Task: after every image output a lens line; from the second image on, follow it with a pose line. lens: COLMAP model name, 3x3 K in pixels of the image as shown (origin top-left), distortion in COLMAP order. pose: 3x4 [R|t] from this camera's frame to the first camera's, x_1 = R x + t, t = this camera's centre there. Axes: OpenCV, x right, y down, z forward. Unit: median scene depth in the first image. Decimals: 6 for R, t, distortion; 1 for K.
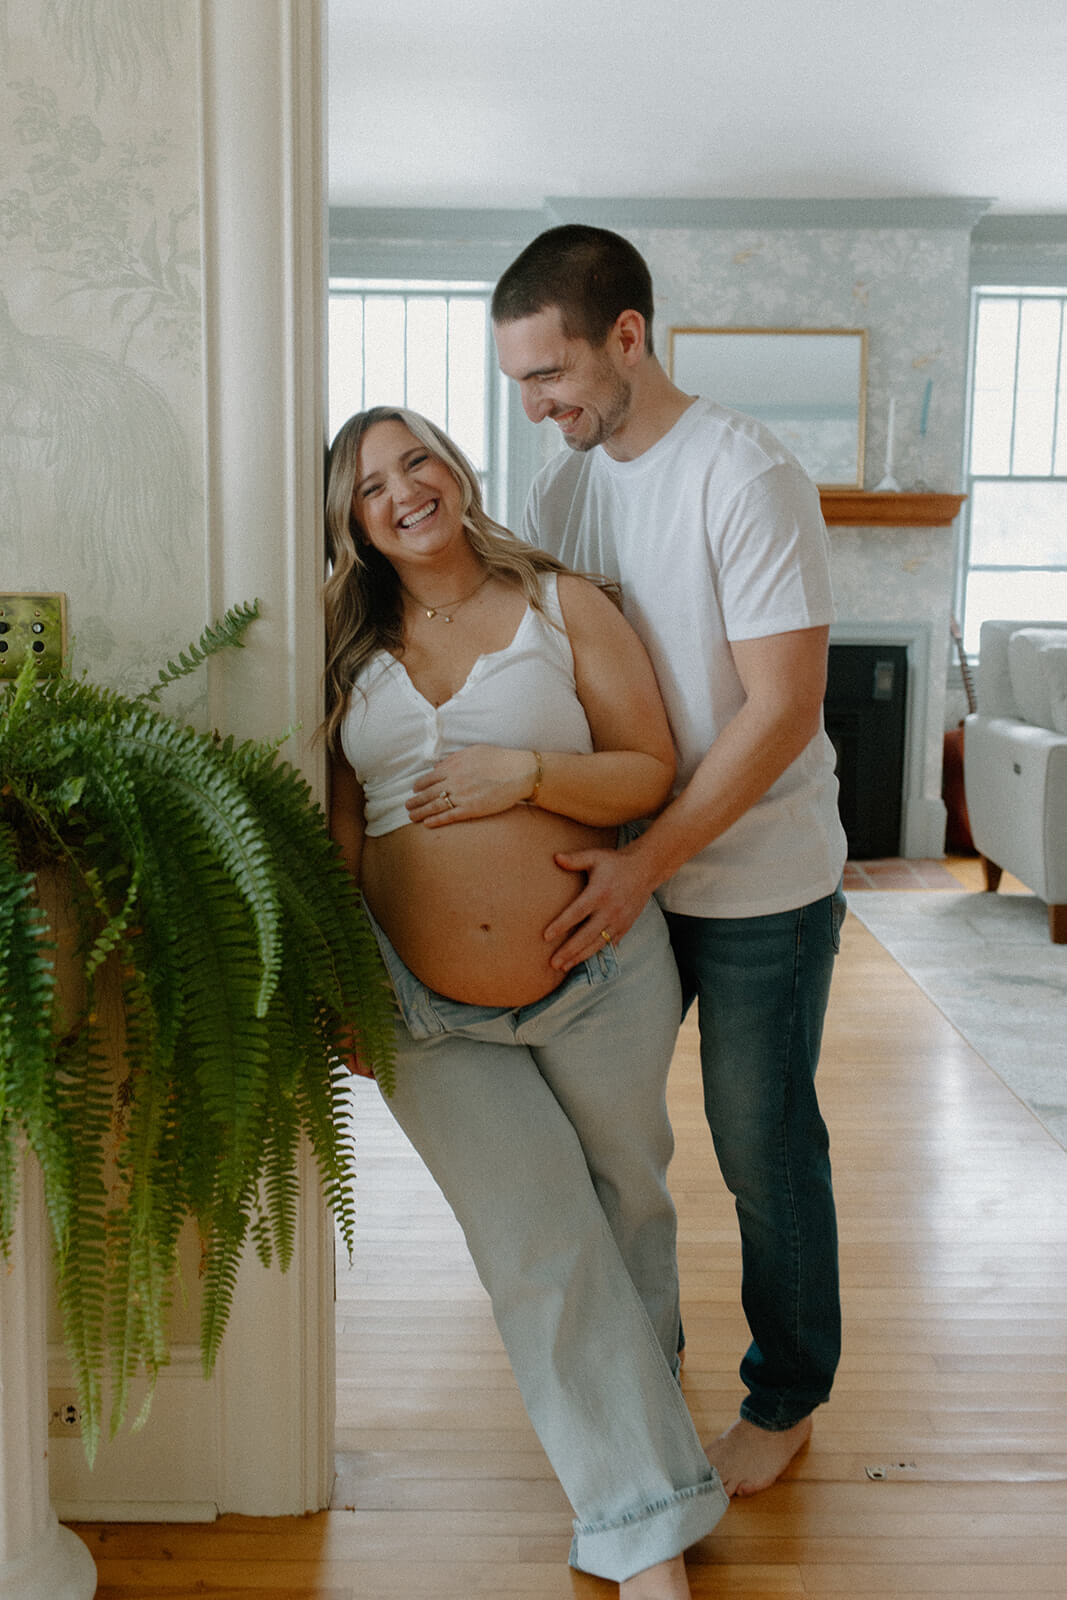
lens RADIAL K [[1693.7, 0, 528.6], [0, 1693.7, 736.9], [0, 0, 1]] dist [0.000787, 0.000000]
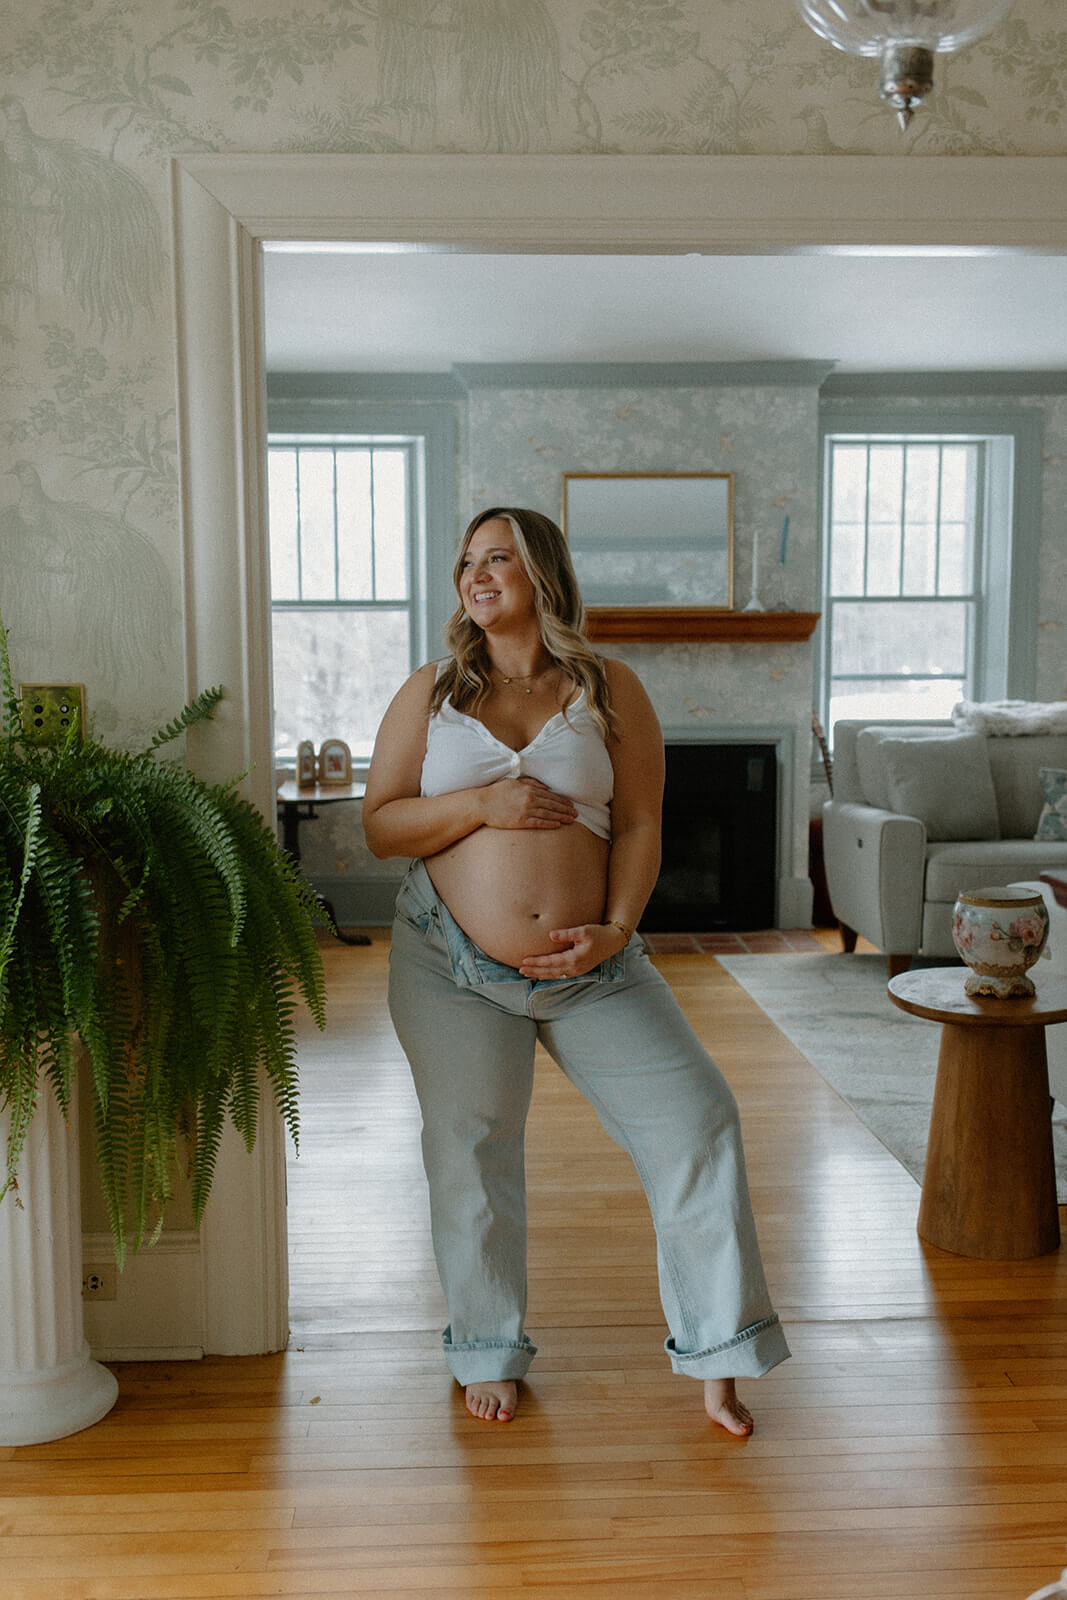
lens RADIAL K [[1610.9, 0, 524.6], [0, 1610.9, 828.5], [0, 0, 1]] dist [0.011718, 0.000000]
pose [[0.999096, -0.020932, 0.036988, 0.038860], [0.021524, 0.999645, -0.015694, 0.062546], [-0.036646, 0.016476, 0.999192, -0.340461]]
